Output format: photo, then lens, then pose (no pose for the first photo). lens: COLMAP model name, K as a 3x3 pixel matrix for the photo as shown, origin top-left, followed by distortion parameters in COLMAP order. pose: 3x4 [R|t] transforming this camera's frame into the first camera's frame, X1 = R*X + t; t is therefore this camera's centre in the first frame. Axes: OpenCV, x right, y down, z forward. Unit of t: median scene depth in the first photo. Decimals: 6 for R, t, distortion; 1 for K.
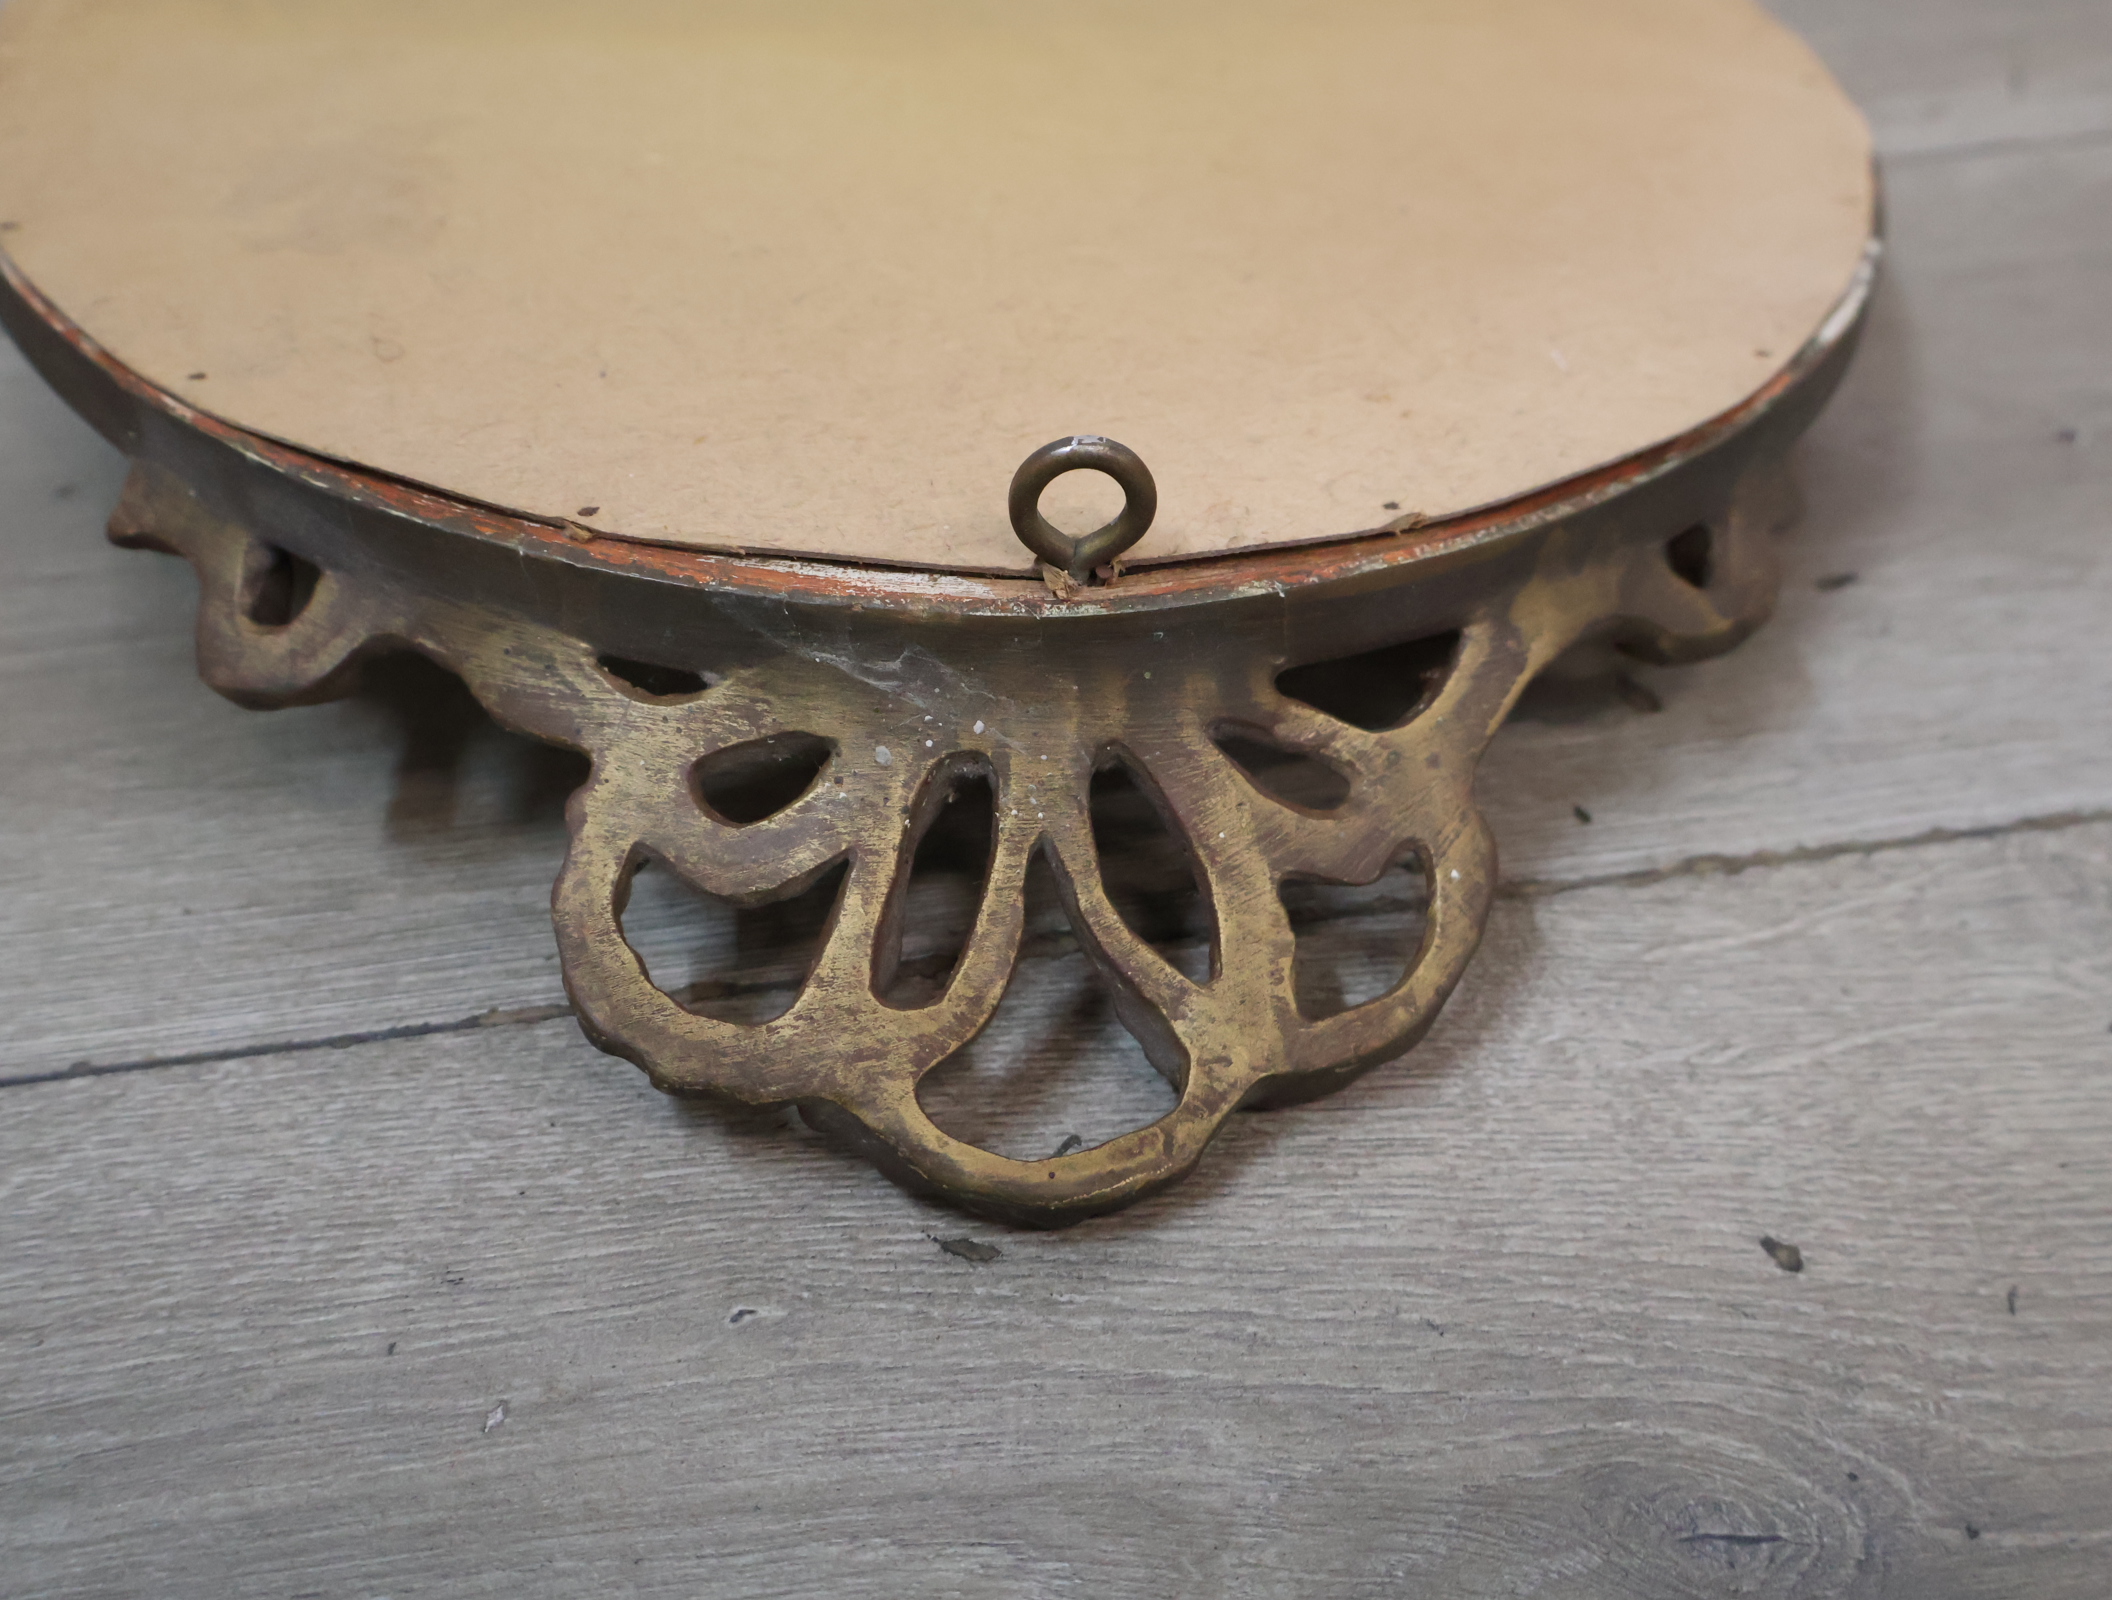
lens RADIAL K [[2197.8, 0, 1053.5], [0, 2197.8, 798.3], [0, 0, 1]] dist [0.010793, 0.000000]
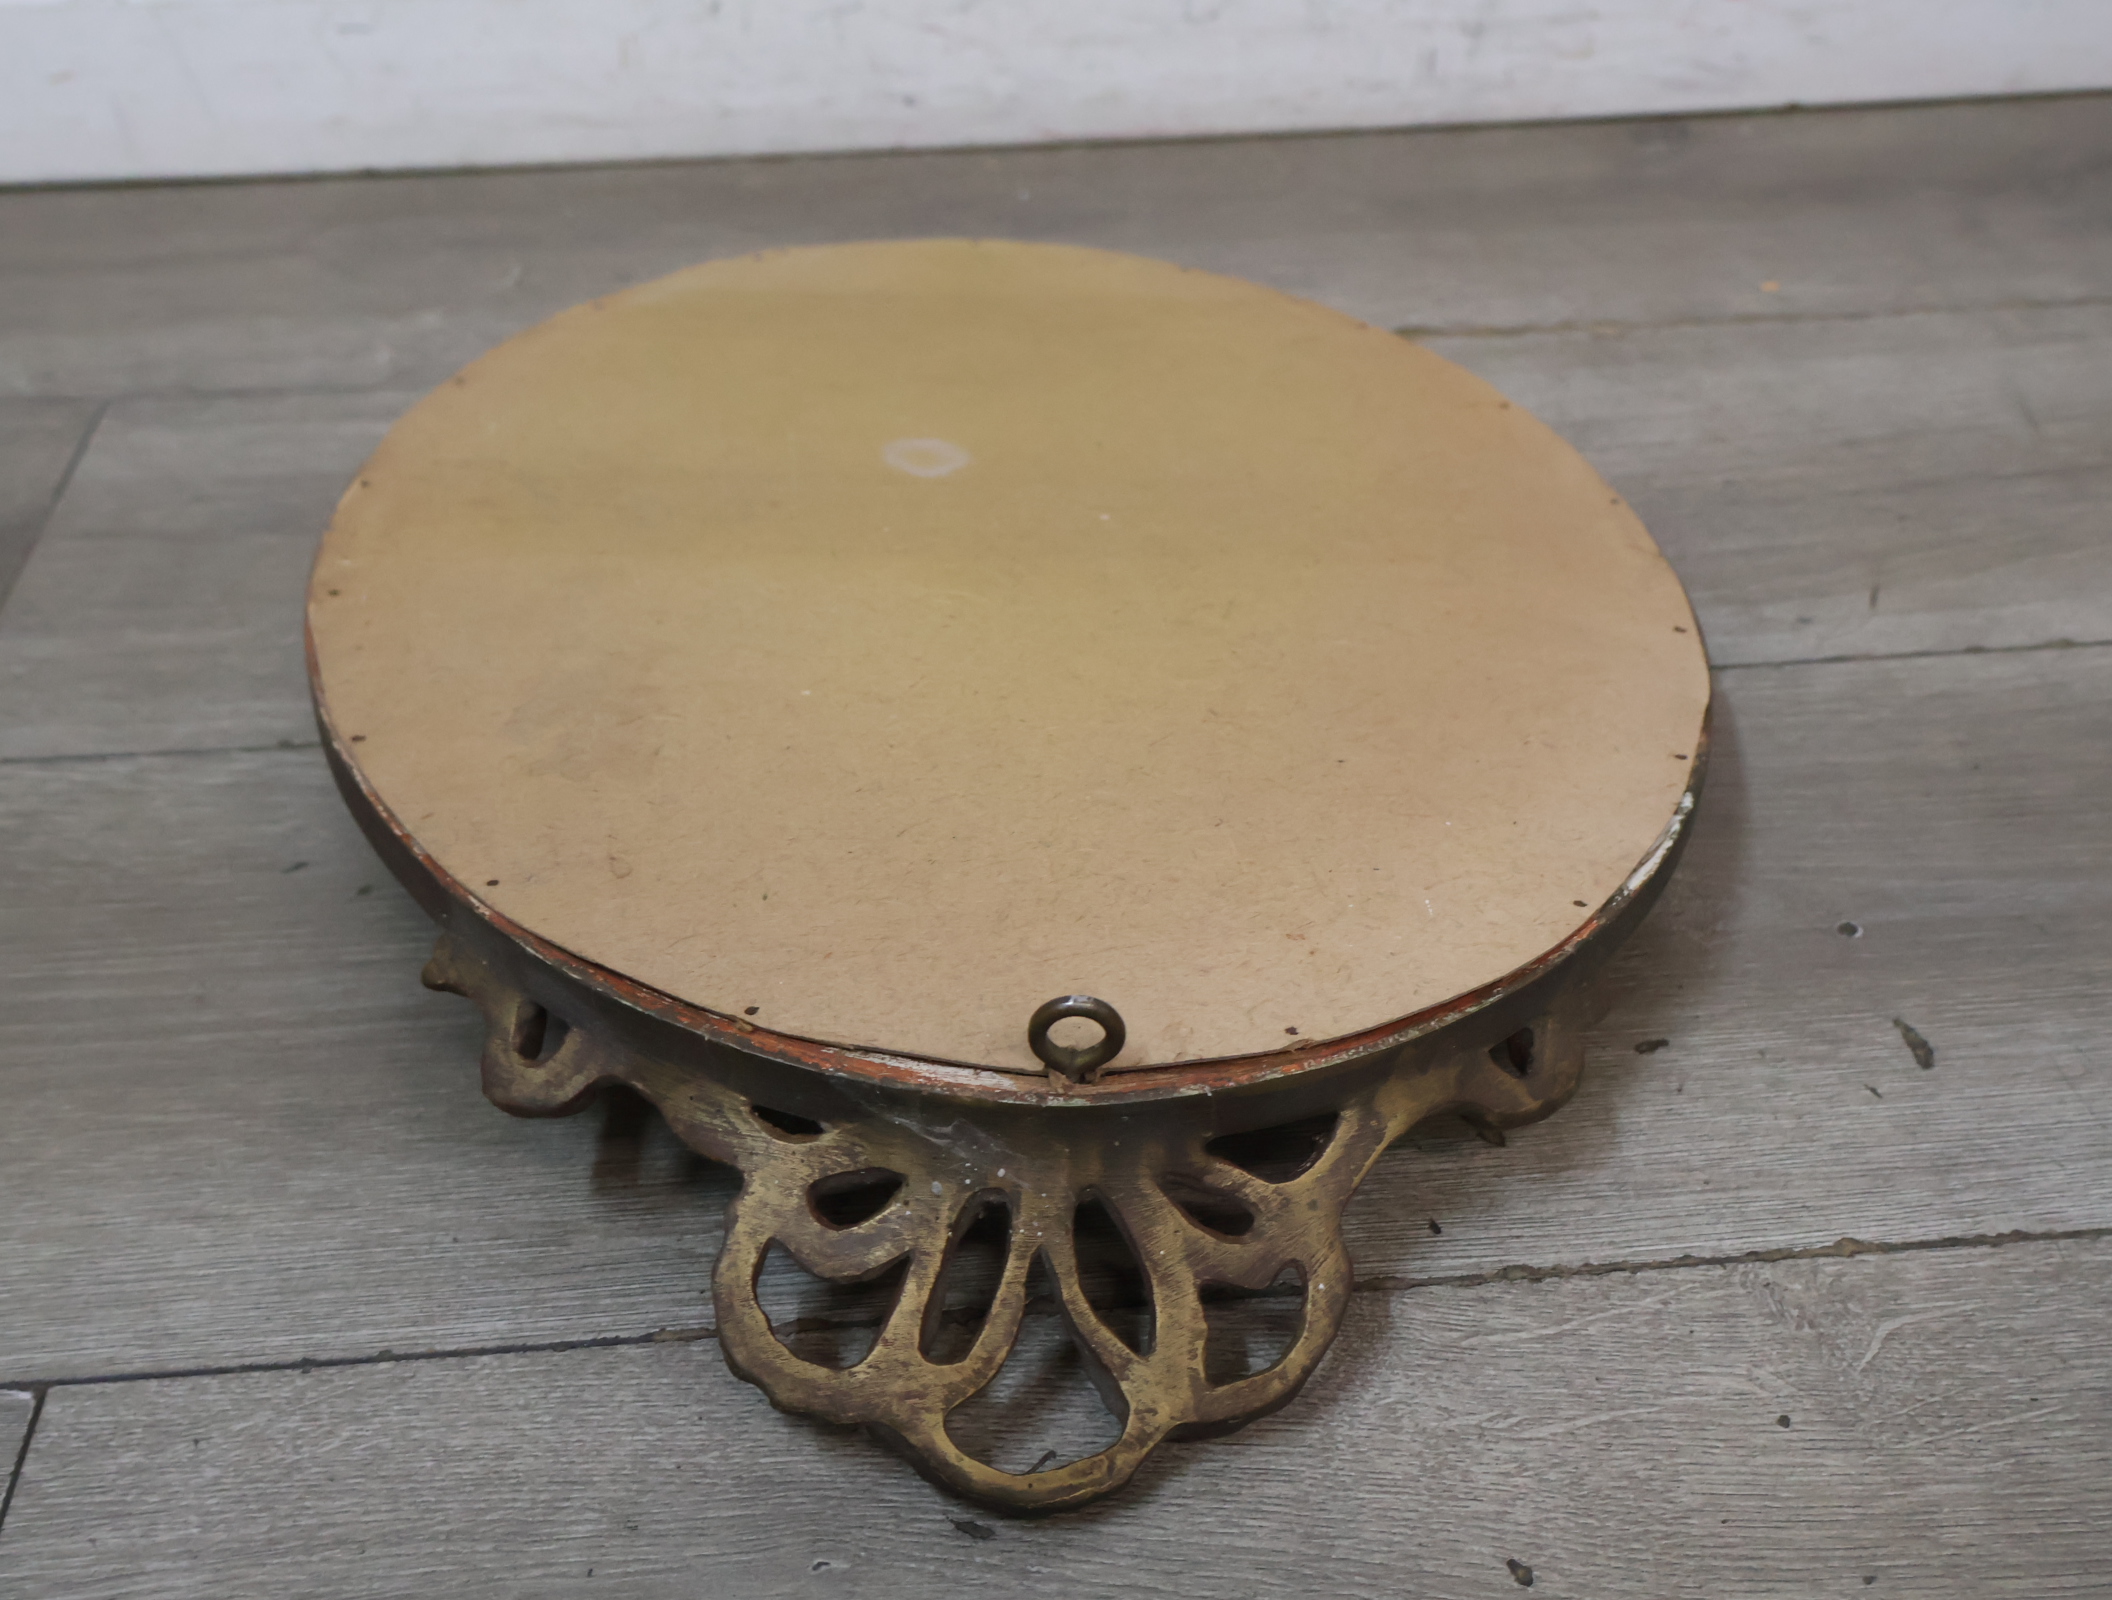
lens RADIAL K [[2197.8, 0, 1043.6], [0, 2197.8, 802.3], [0, 0, 1]] dist [0.010793, 0.000000]
pose [[0.997347, 0.052825, -0.050089, 0.052984], [-0.055640, 0.996846, -0.056587, -0.189026], [0.046942, 0.059224, 0.997140, -0.475675]]
